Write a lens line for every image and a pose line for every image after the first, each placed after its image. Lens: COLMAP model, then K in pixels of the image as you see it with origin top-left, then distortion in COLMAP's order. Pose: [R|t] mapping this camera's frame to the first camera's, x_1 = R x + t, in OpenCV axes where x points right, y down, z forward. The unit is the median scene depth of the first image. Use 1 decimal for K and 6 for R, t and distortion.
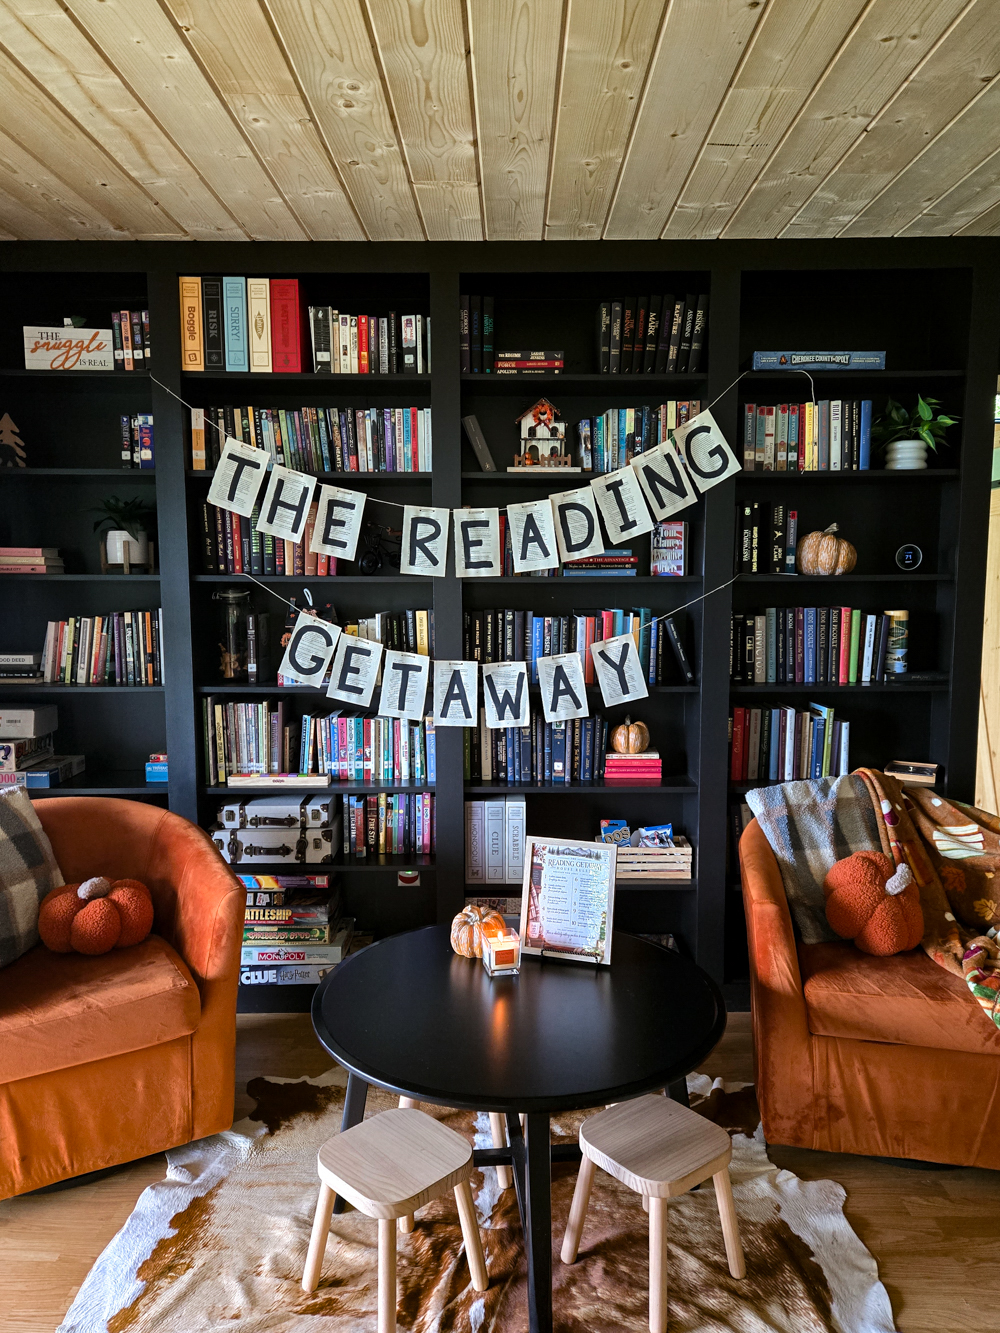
lens RADIAL K [[893.2, 0, 505.2], [0, 893.2, 666.0], [0, 0, 1]] dist [0.054835, -0.002046]
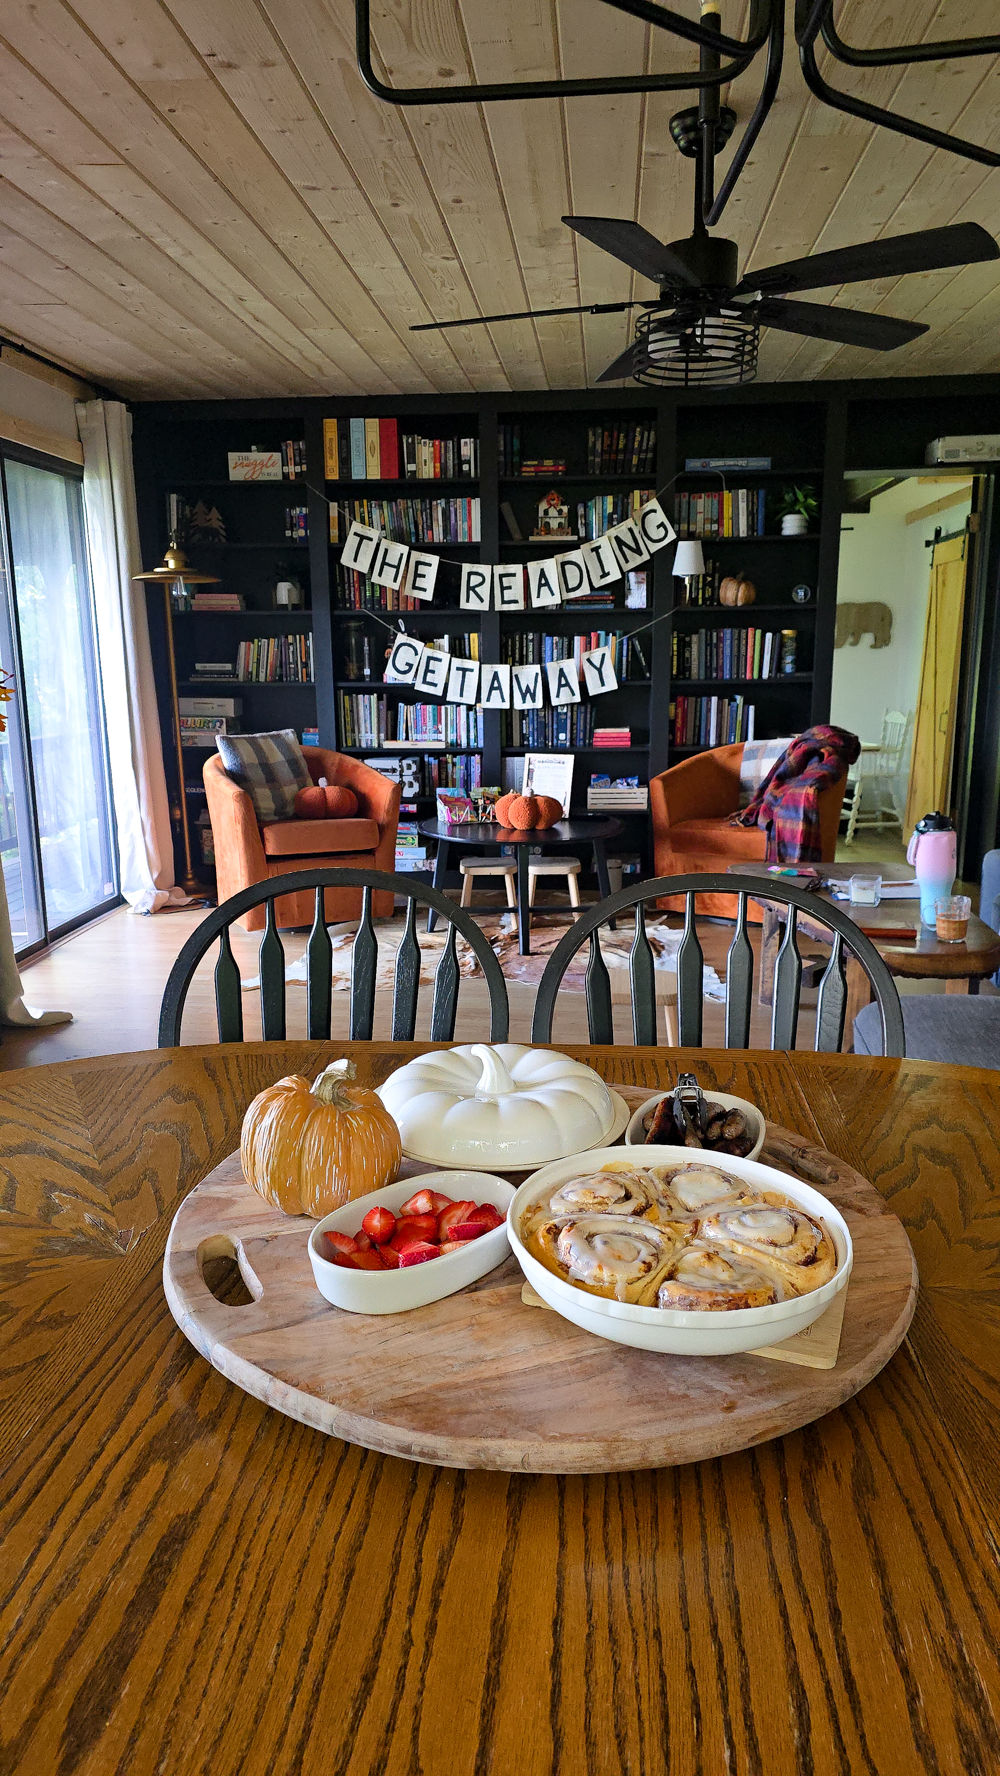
lens RADIAL K [[1159.3, 0, 494.7], [0, 1159.3, 890.8], [0, 0, 1]] dist [0.052938, -0.002495]
pose [[0.995559, 0.012823, -0.093265, 0.138542], [-0.000836, 0.991845, 0.127445, 0.127306], [0.094139, -0.126801, 0.987451, -1.066811]]
